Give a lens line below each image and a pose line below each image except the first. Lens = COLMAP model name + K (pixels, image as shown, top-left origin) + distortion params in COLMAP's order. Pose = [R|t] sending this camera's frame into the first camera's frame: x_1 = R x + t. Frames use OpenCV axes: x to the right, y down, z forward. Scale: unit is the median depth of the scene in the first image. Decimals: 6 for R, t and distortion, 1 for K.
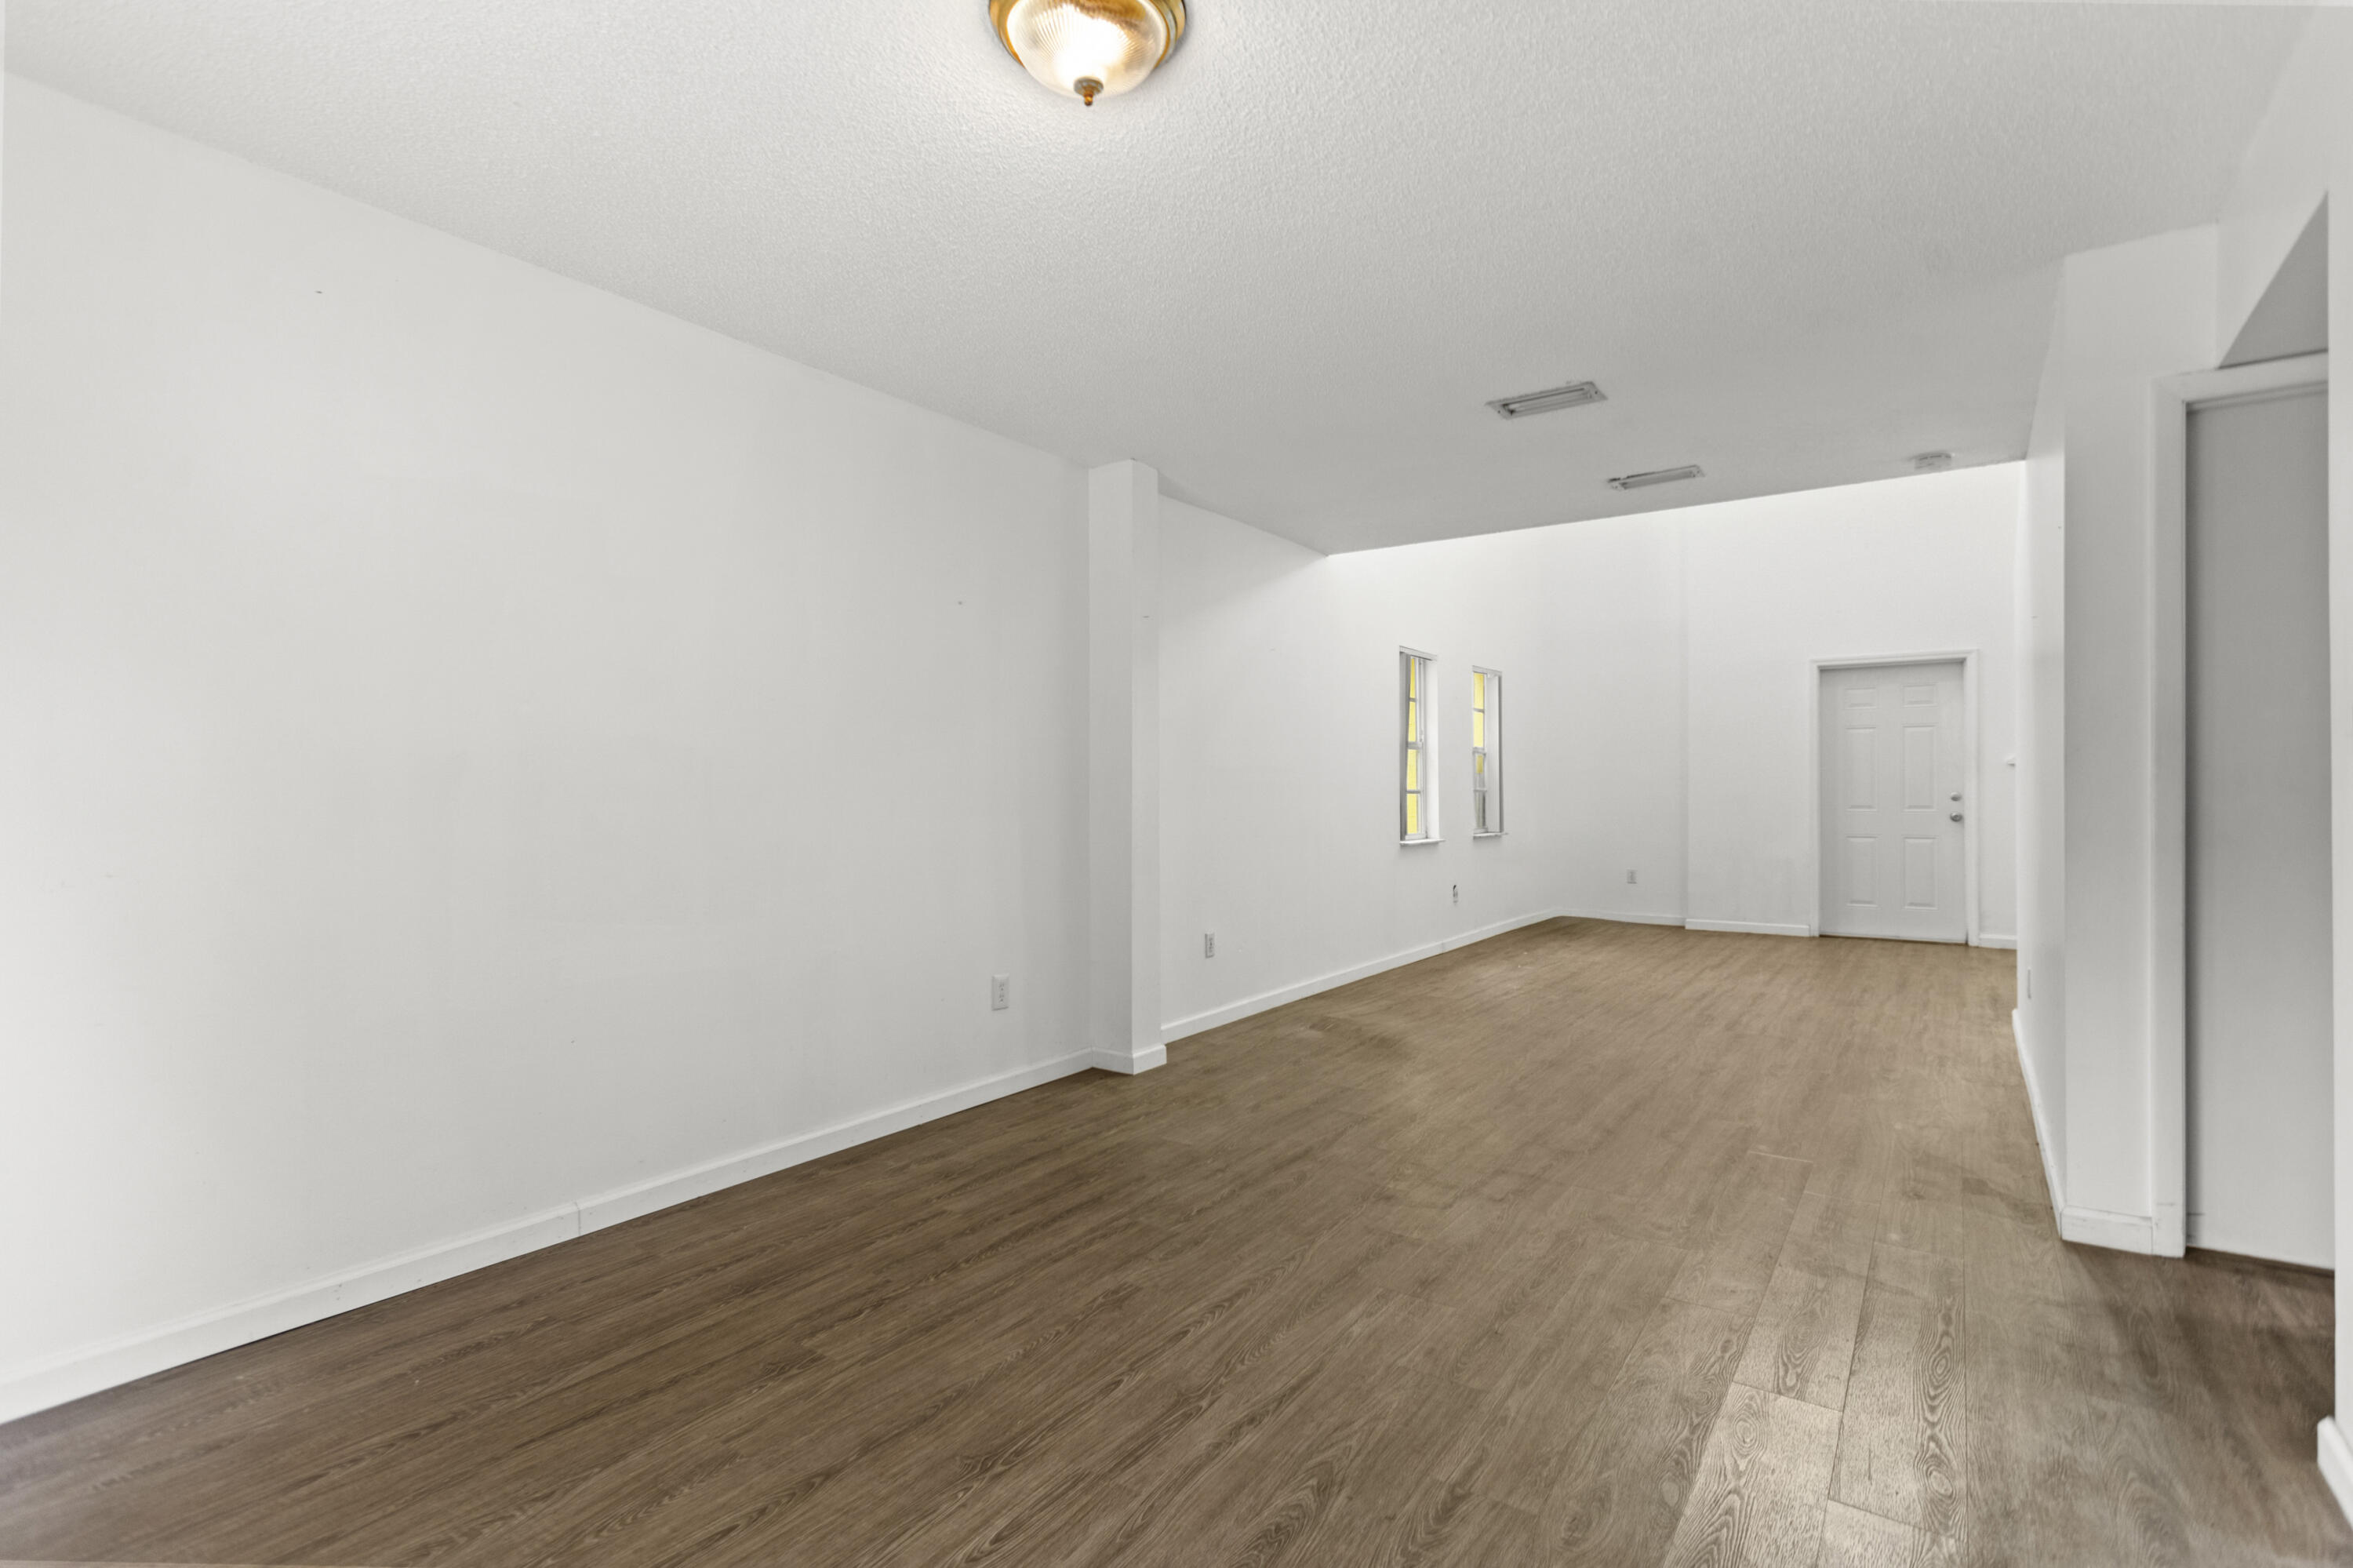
lens RADIAL K [[1141.8, 0, 1176.5], [0, 1141.8, 784.0], [0, 0, 1]] dist [0.000411, -0.001570]
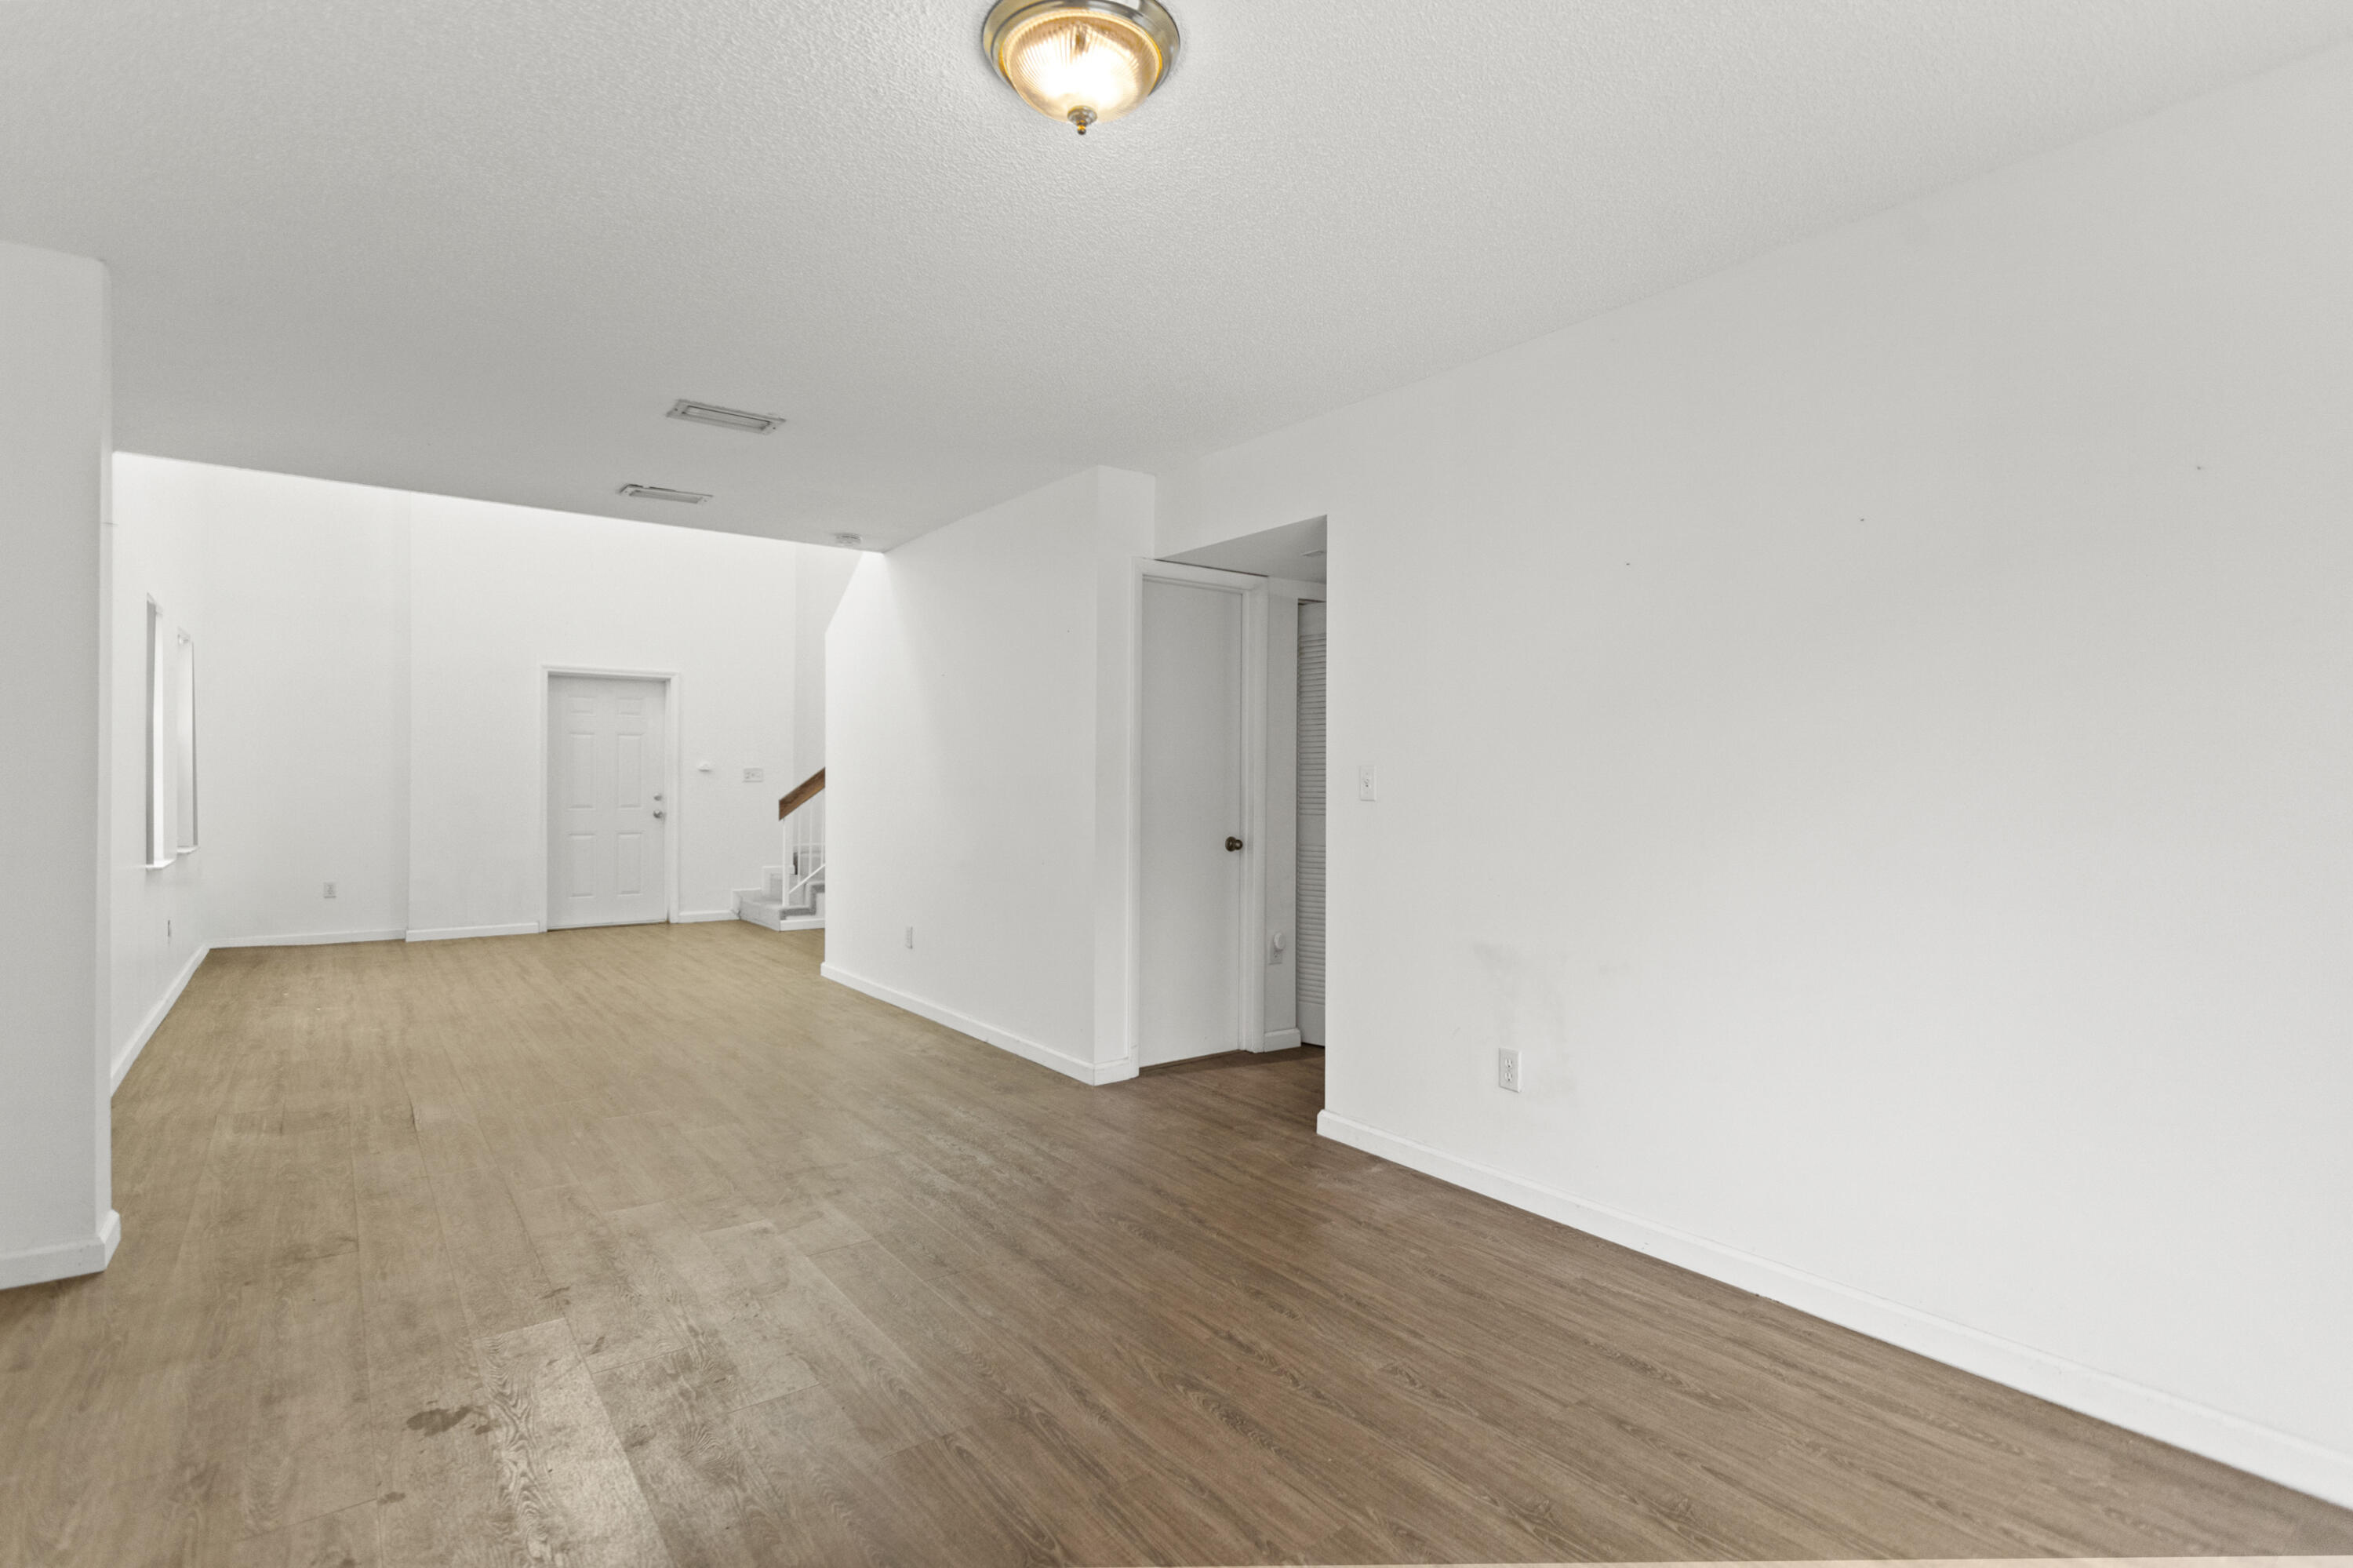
lens RADIAL K [[1111.3, 0, 1176.5], [0, 1111.3, 784.0], [0, 0, 1]] dist [0.000089, -0.000029]
pose [[0.309915, 0.005049, 0.950751, -0.389152], [-0.012327, 0.999923, -0.001292, -0.011566], [-0.950684, -0.011320, 0.309954, 0.247652]]
